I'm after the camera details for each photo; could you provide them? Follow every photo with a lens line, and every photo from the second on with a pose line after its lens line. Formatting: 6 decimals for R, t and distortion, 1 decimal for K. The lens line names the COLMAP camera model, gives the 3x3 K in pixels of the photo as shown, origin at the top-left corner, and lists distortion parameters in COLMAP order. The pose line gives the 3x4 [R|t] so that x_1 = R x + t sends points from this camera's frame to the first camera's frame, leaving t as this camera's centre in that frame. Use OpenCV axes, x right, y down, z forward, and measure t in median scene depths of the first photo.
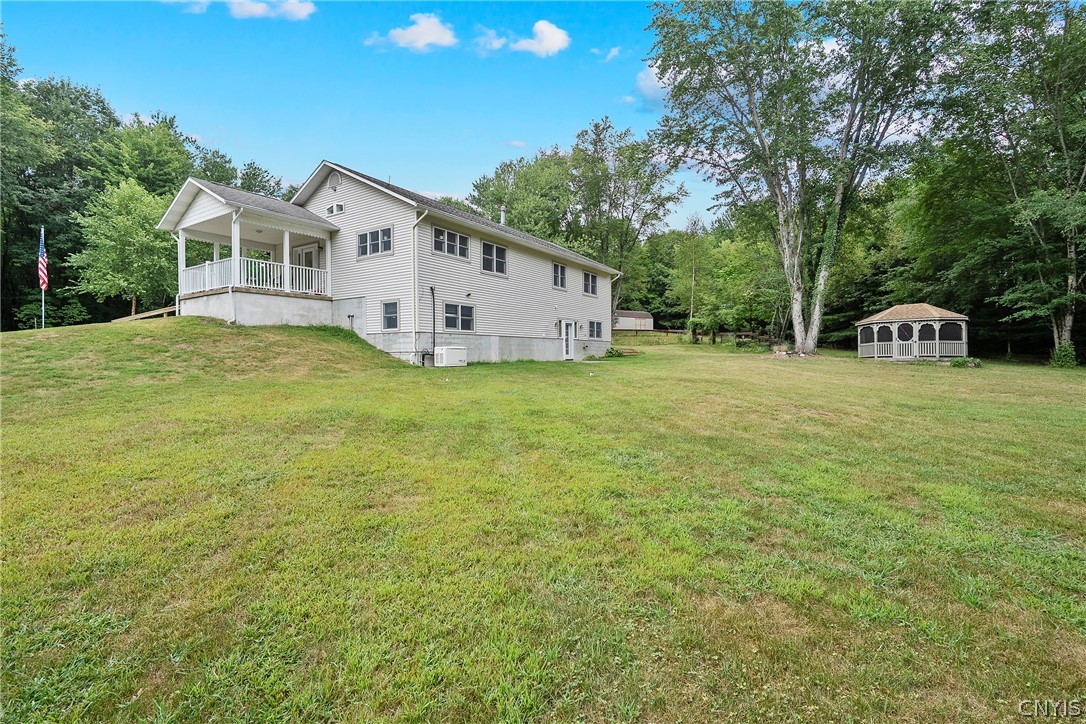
lens RADIAL K [[490.6, 0, 542.0], [0, 490.6, 347.0], [0, 0, 1]] dist [0.000987, 0.000751]
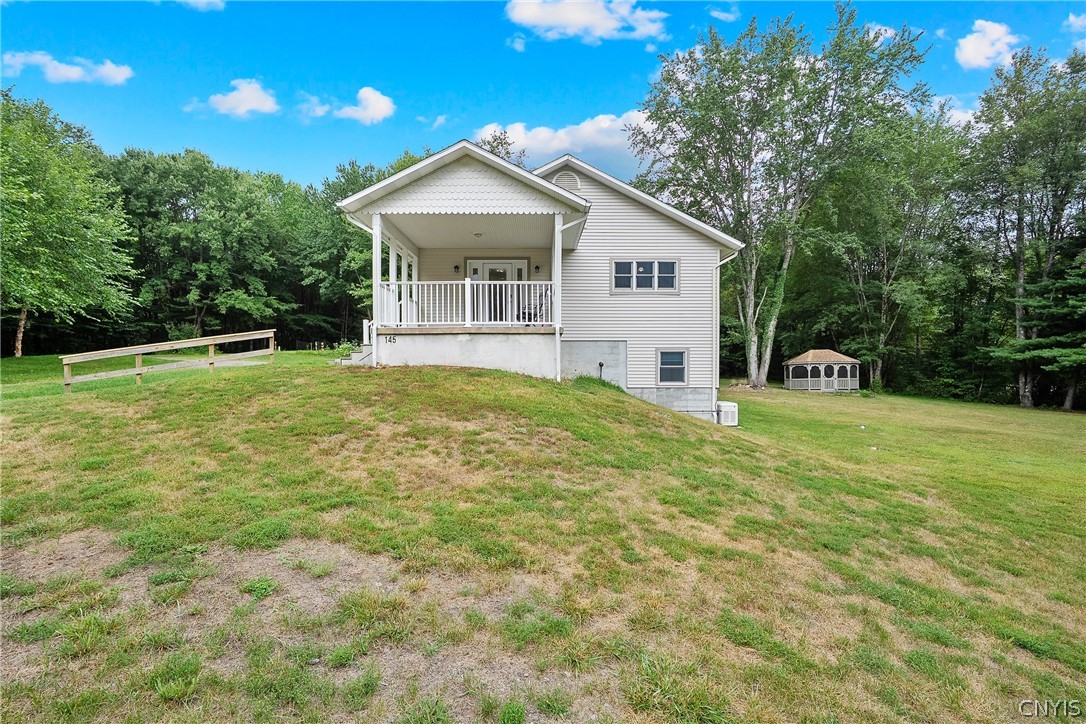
lens RADIAL K [[490.6, 0, 542.0], [0, 490.6, 347.0], [0, 0, 1]] dist [0.000987, 0.000751]
pose [[0.836671, 0.025502, 0.547112, -0.684518], [-0.012843, 0.999554, -0.026950, -0.052181], [-0.547556, 0.015522, 0.836625, 0.309725]]
